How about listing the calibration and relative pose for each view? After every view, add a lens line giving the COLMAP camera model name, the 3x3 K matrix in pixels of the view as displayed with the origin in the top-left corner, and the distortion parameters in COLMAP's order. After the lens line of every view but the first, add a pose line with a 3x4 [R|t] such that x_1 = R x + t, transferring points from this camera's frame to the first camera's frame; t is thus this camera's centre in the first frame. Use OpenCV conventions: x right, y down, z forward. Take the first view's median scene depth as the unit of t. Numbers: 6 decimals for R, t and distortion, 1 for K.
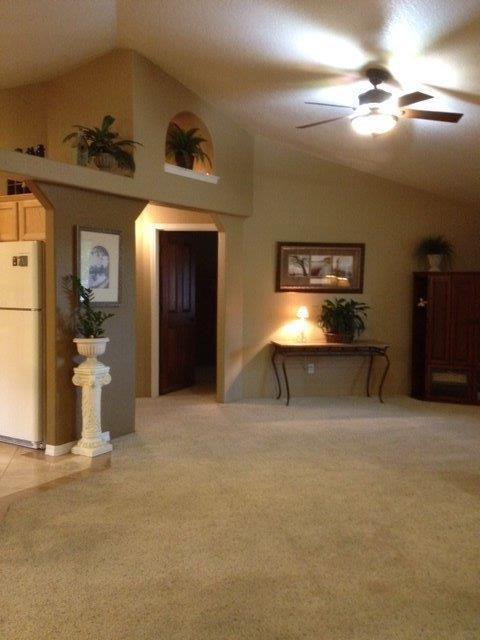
lens RADIAL K [[603.8, 0, 240.0], [0, 603.8, 320.0], [0, 0, 1]] dist [0.172592, -0.409308]
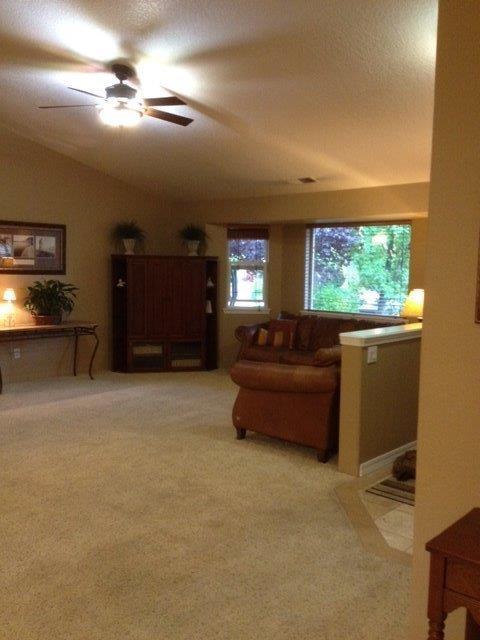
lens RADIAL K [[603.8, 0, 240.0], [0, 603.8, 320.0], [0, 0, 1]] dist [0.172592, -0.409308]
pose [[0.808654, -0.050537, 0.586110, -0.169193], [0.029981, 0.998549, 0.044734, -0.005346], [-0.587520, -0.018602, 0.808996, 0.005230]]
